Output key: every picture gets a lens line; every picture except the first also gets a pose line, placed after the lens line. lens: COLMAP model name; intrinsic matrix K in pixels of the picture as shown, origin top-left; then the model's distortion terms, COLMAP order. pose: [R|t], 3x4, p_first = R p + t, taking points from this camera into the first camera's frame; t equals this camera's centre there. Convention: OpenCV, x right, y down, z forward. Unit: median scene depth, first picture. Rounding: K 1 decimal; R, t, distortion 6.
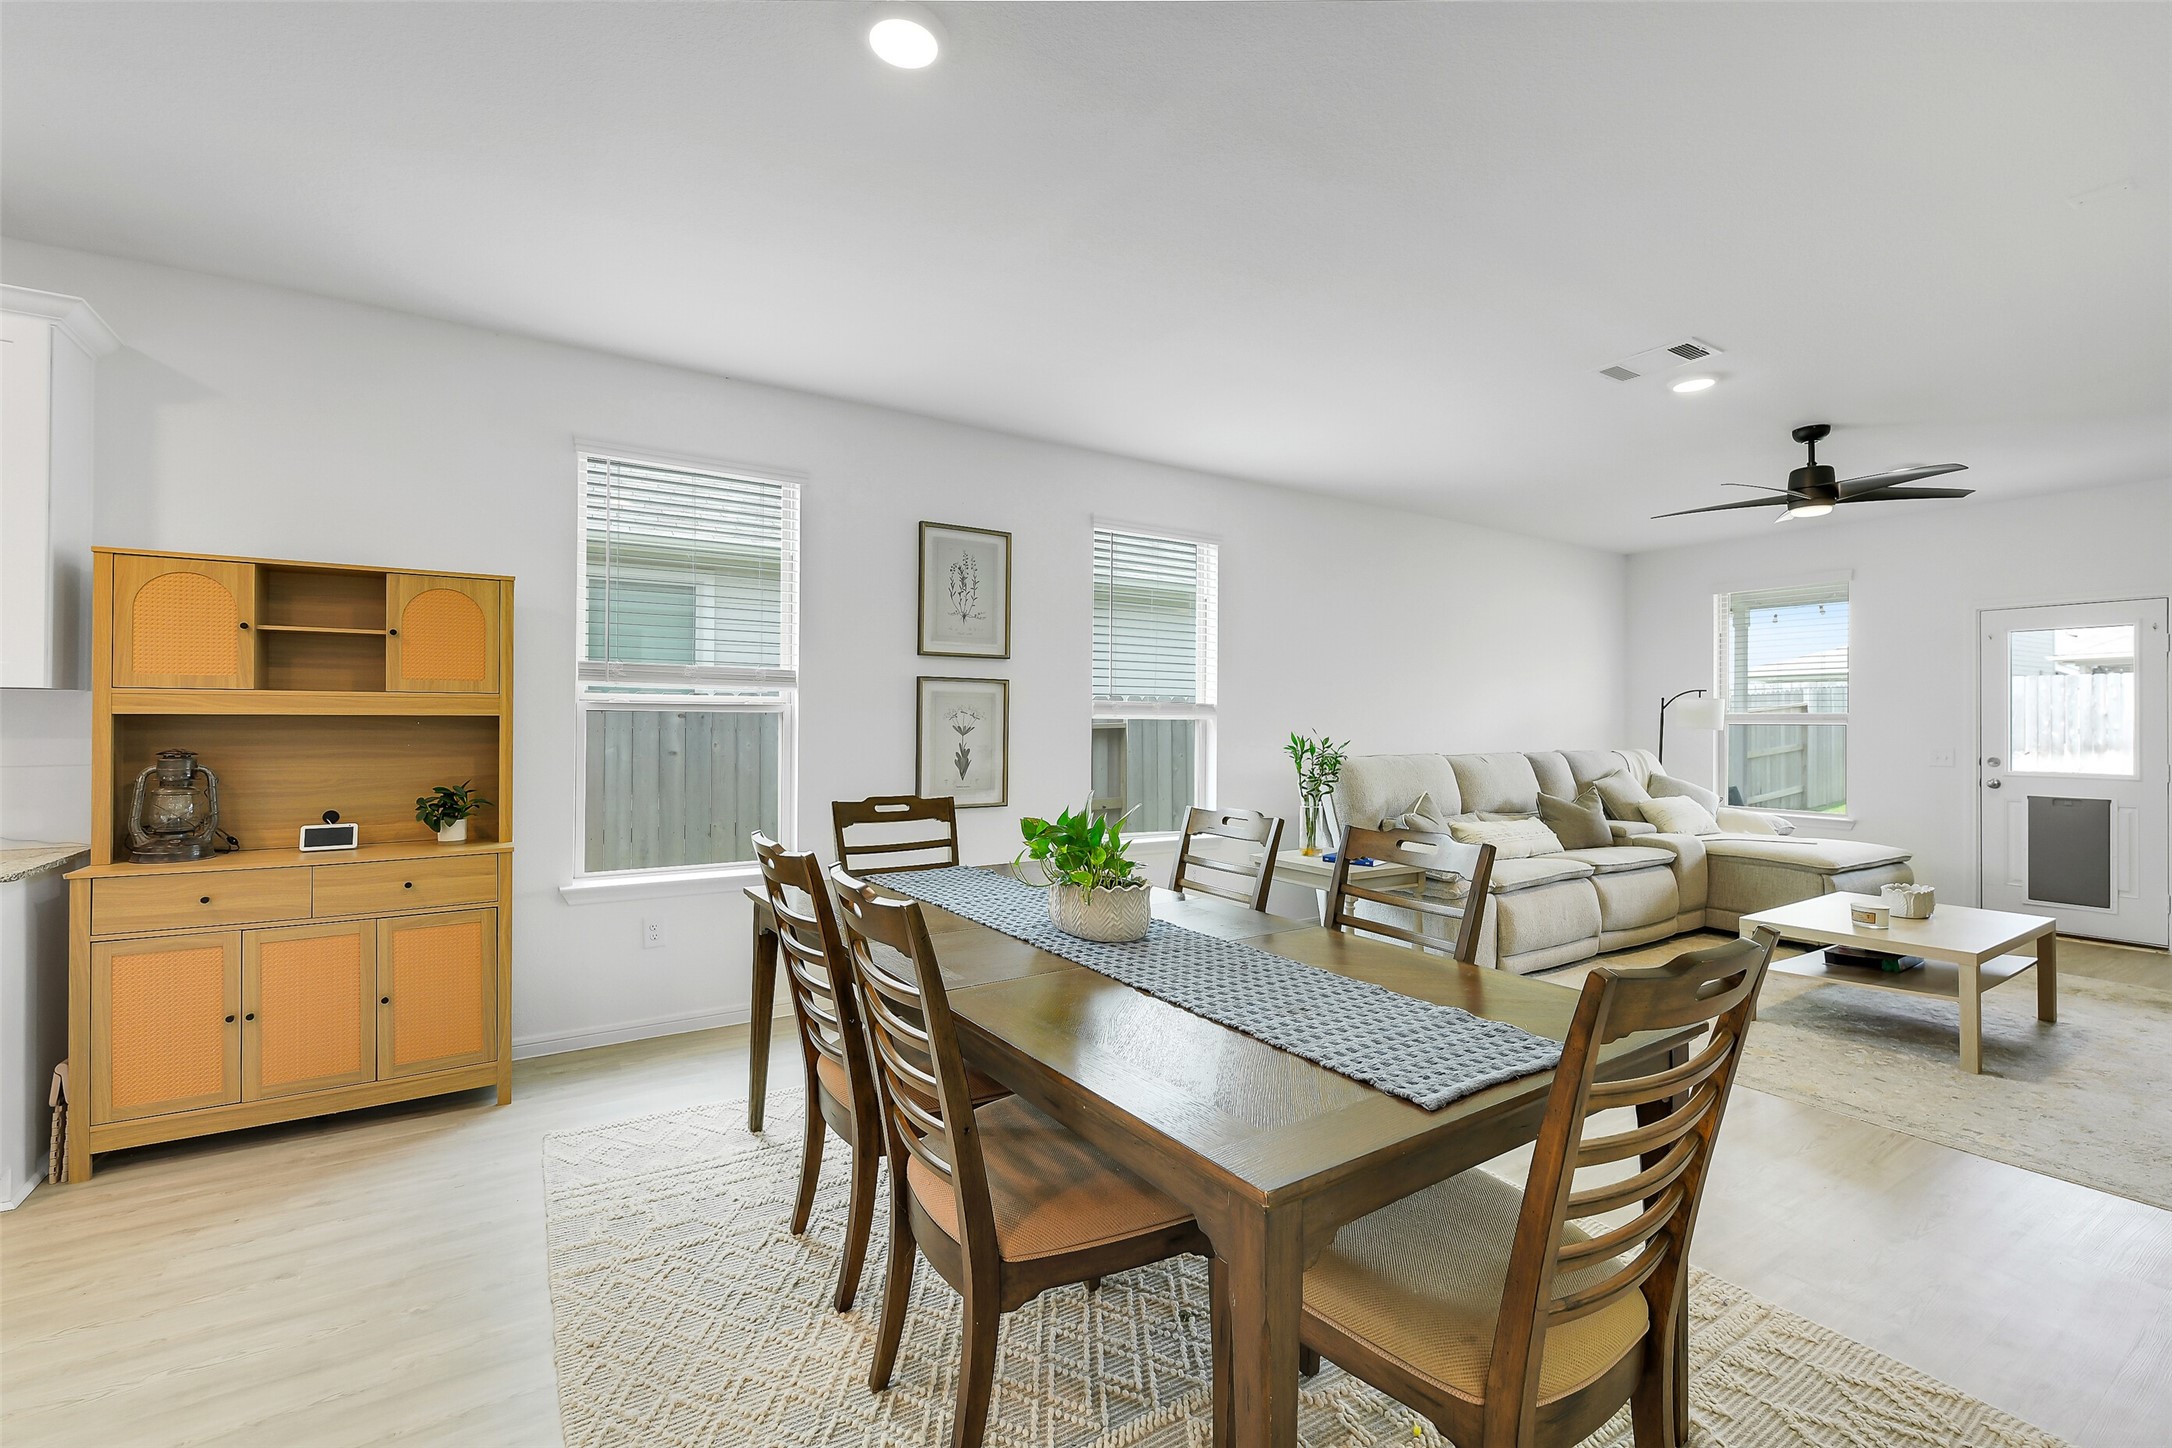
lens RADIAL K [[933.4, 0, 1086.8], [0, 933.4, 718.5], [0, 0, 1]] dist [-0.004141, -0.000545]
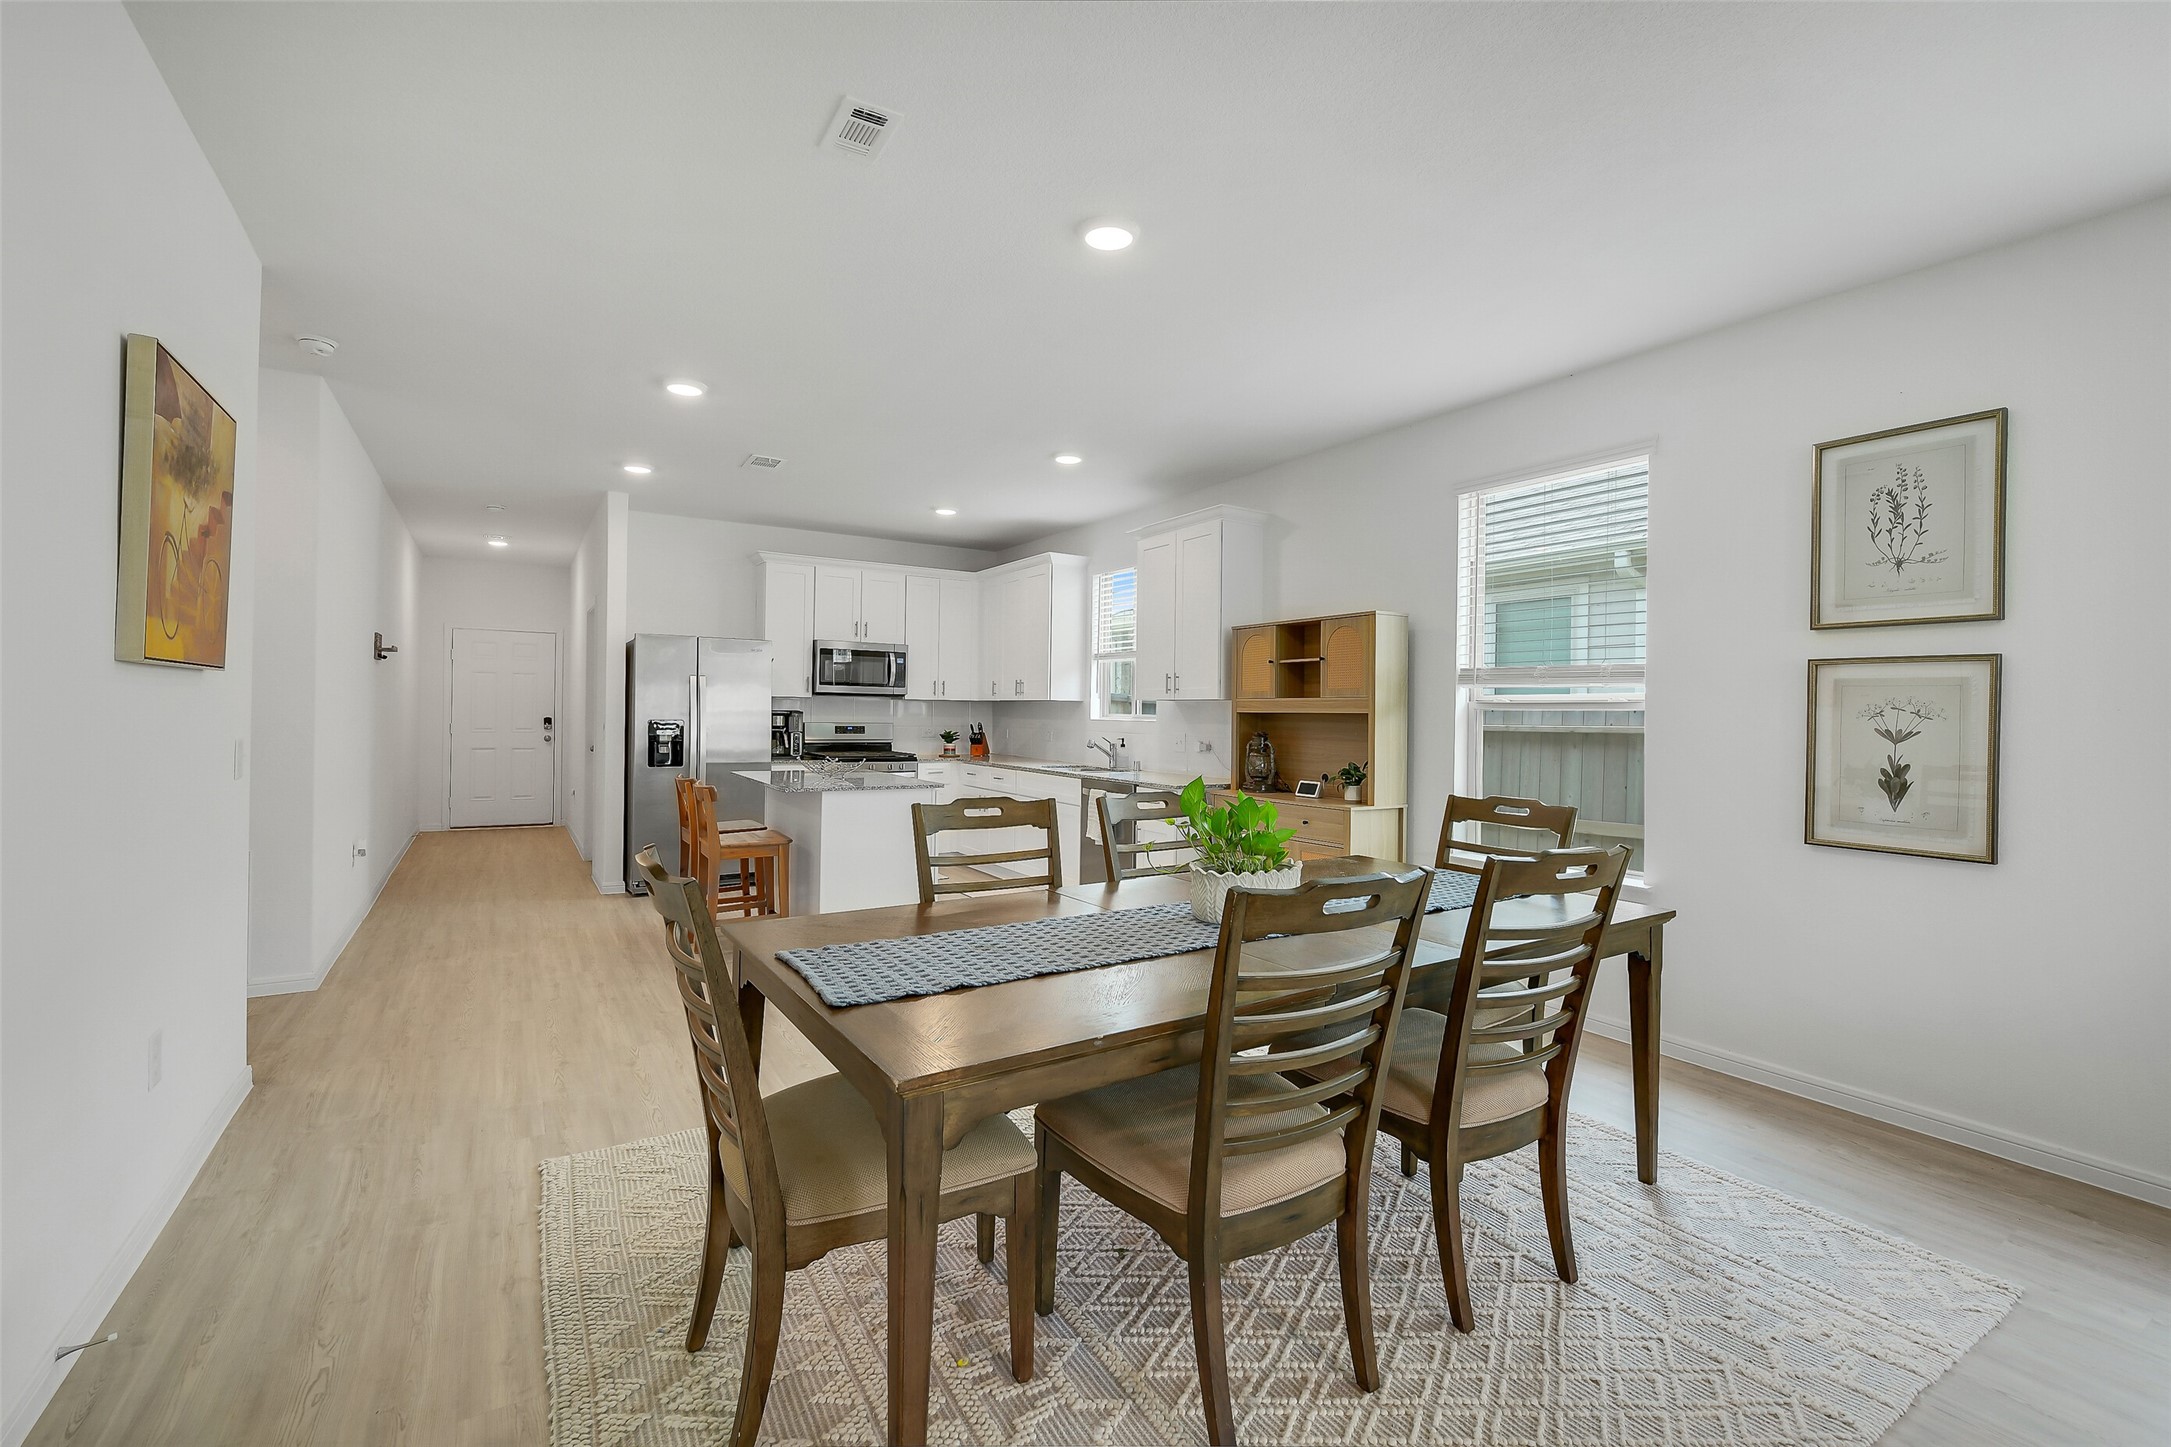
lens RADIAL K [[933.0, 0, 1088.8], [0, 933.0, 718.3], [0, 0, 1]] dist [-0.004141, -0.000545]
pose [[-0.015693, 0.000063, -0.999877, 0.551901], [-0.010420, 0.999946, 0.000227, 0.006290], [0.999823, 0.010422, -0.015691, 0.446883]]
